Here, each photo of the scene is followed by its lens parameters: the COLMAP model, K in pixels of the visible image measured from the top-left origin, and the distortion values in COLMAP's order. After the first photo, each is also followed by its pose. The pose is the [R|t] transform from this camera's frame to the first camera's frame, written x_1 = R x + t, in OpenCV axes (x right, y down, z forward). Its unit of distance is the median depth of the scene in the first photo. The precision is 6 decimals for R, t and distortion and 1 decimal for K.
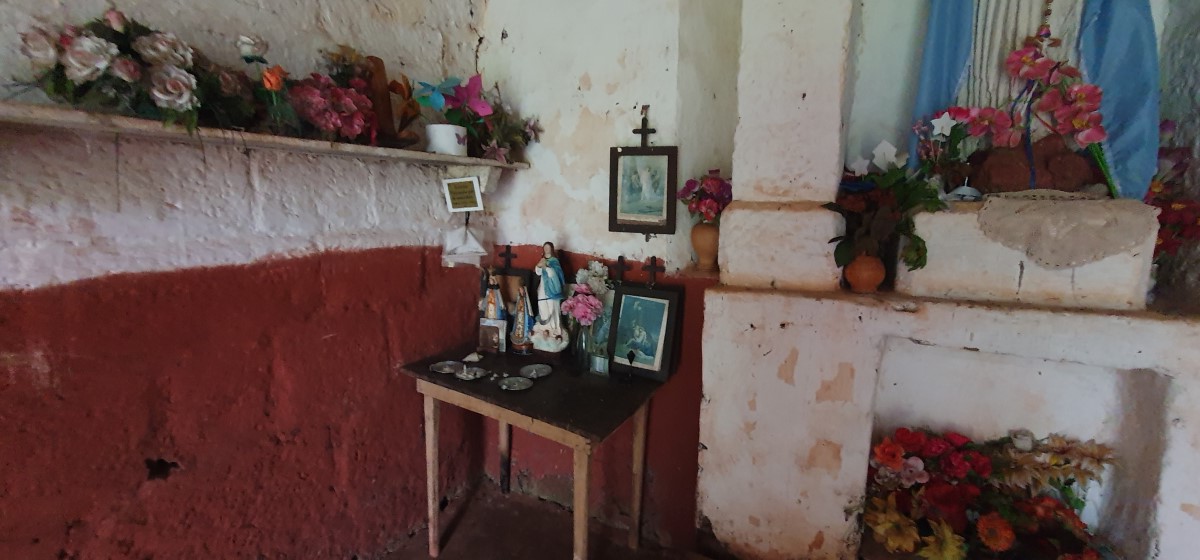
lens RADIAL K [[456.5, 0, 600.2], [0, 456.5, 264.6], [0, 0, 1]] dist [0.001593, 0.000007]
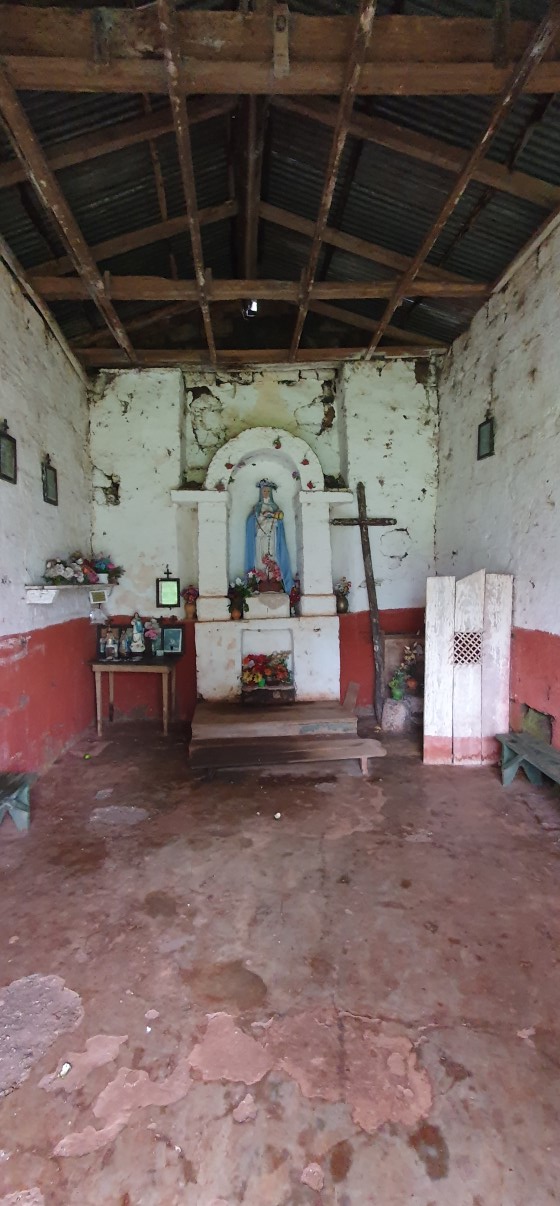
lens RADIAL K [[426.1, 0, 280.0], [0, 426.1, 603.0], [0, 0, 1]] dist [0.000129, 0.000000]
pose [[0.832860, -0.048640, 0.551342, -0.849673], [0.097652, 0.993418, -0.059873, 0.139932], [-0.544800, 0.103706, 0.832128, -1.720618]]
